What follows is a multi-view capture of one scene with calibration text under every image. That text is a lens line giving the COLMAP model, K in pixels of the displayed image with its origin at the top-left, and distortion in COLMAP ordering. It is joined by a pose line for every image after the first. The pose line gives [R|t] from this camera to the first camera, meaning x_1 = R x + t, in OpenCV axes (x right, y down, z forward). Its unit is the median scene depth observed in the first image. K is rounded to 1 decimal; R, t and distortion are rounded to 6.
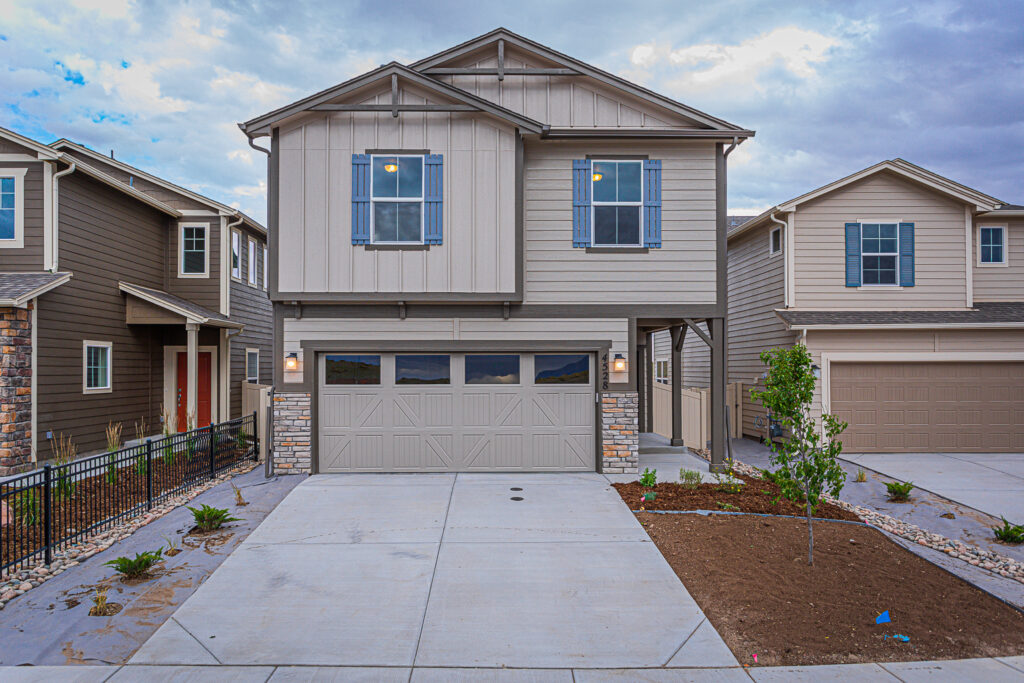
lens RADIAL K [[719.3, 0, 509.3], [0, 719.3, 364.9], [0, 0, 1]] dist [0.029223, -0.000542]
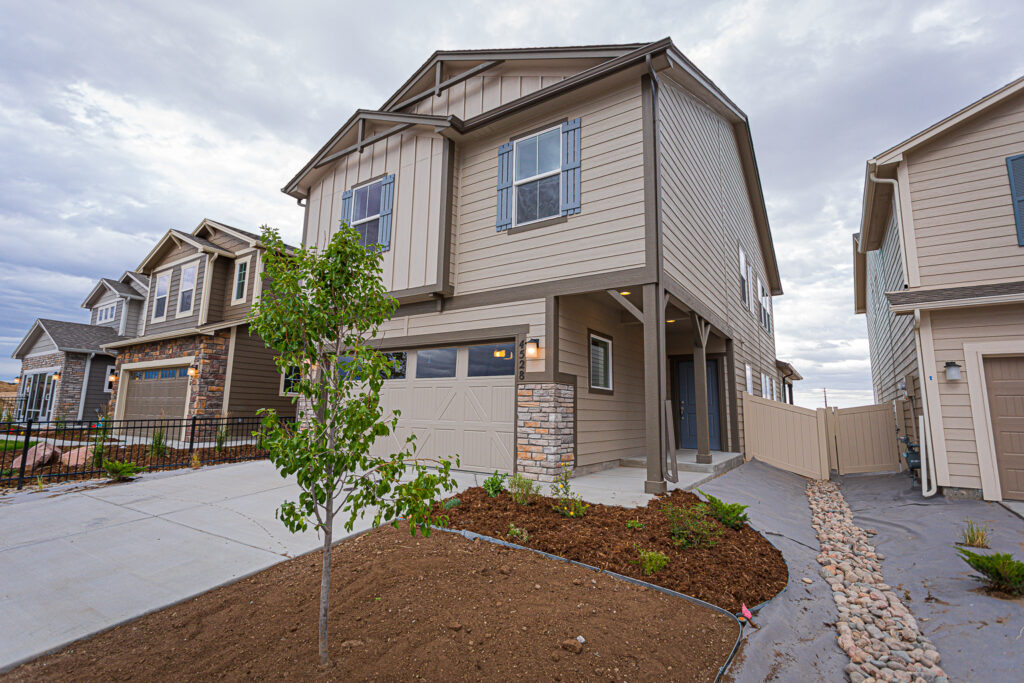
lens RADIAL K [[493.8, 0, 489.5], [0, 493.8, 338.9], [0, 0, 1]] dist [-0.000940, 0.014326]
pose [[0.814948, -0.064761, -0.575904, 0.448932], [-0.019398, 0.990132, -0.138790, 0.068419], [0.579209, 0.124278, 0.805650, 0.486603]]
